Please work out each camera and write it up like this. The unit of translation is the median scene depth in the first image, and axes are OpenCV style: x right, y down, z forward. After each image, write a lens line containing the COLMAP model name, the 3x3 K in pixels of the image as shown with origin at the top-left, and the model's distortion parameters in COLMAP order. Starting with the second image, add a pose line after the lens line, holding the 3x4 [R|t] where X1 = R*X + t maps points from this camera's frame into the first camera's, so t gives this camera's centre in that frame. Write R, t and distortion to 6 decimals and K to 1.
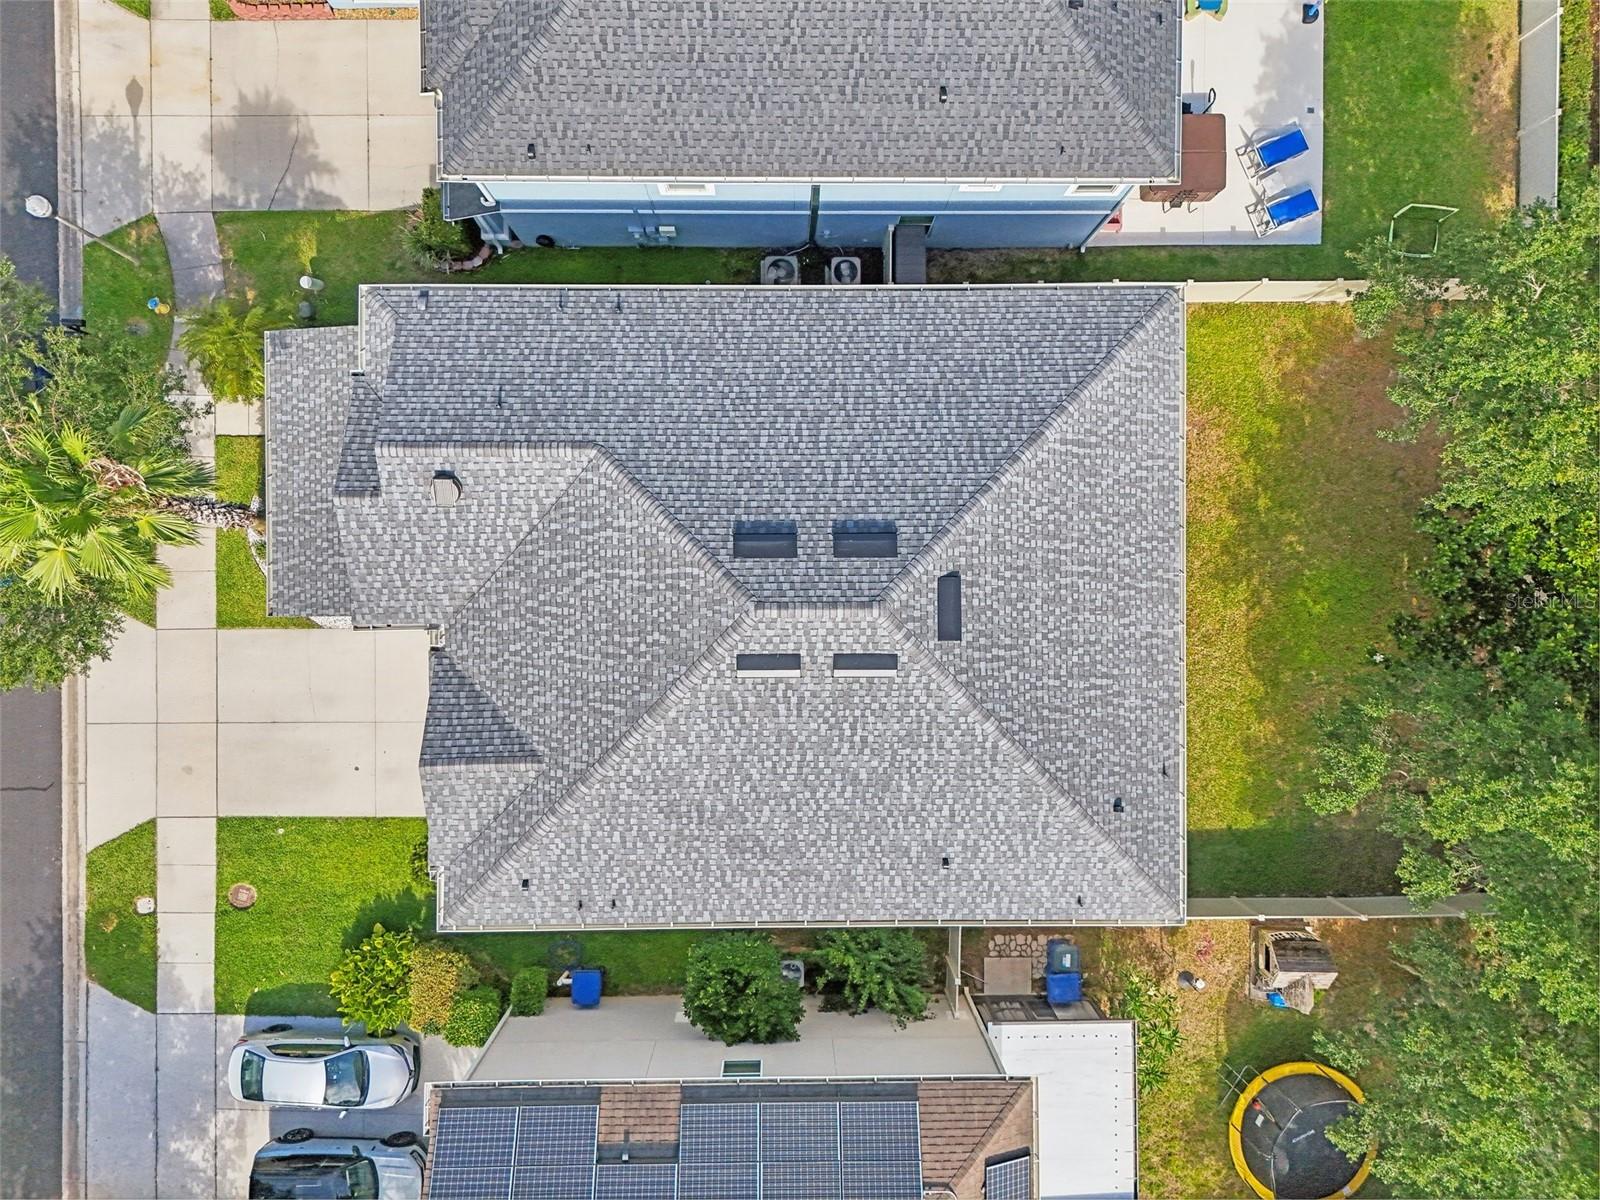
lens RADIAL K [[1184.7, 0, 792.0], [0, 1184.7, 606.3], [0, 0, 1]] dist [0.094233, -0.104007]
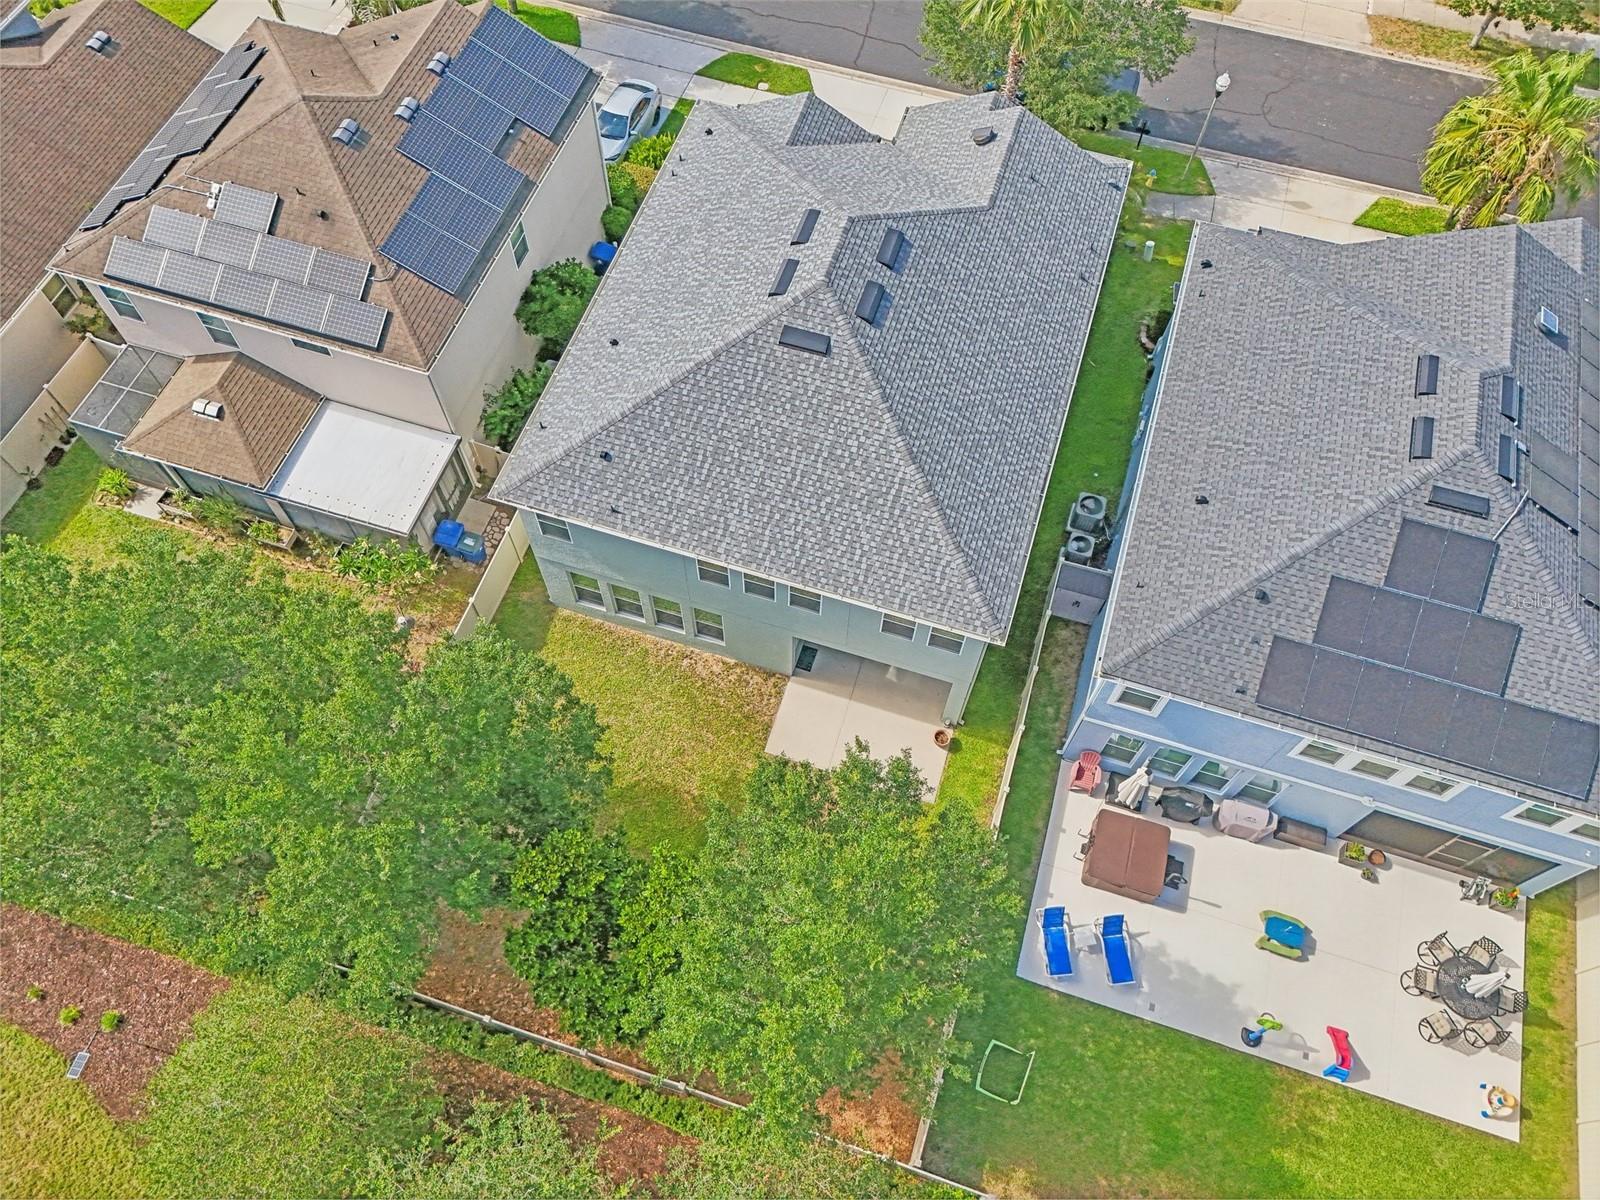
lens RADIAL K [[1184.7, 0, 792.0], [0, 1184.7, 606.3], [0, 0, 1]] dist [0.094233, -0.104007]
pose [[-0.309185, 0.826490, -0.470446, 0.943309], [-0.950690, -0.281284, 0.130643, -0.225706], [-0.024353, 0.487641, 0.872705, -0.001096]]
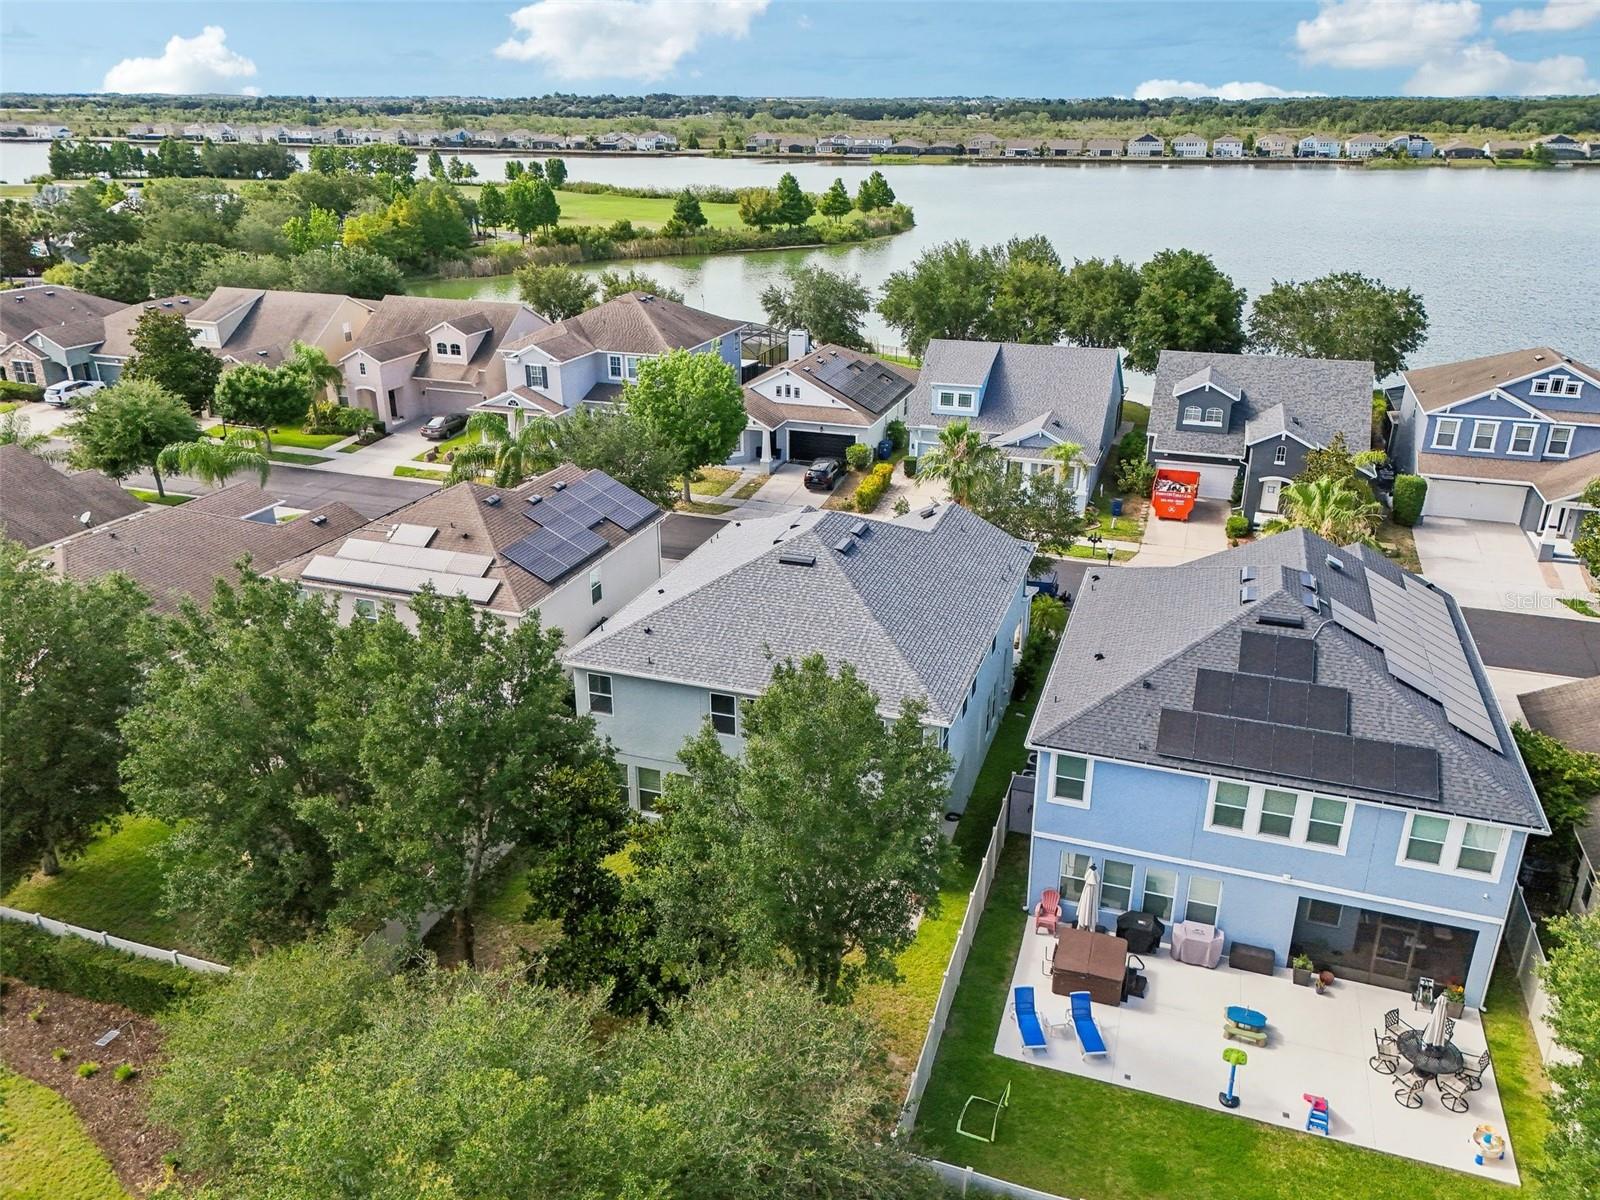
lens RADIAL K [[1184.7, 0, 792.0], [0, 1184.7, 606.3], [0, 0, 1]] dist [0.094233, -0.104007]
pose [[-0.334646, 0.352935, -0.873756, 1.669048], [-0.942228, -0.139870, 0.304373, -0.528670], [-0.014789, 0.925134, 0.379352, 0.351495]]
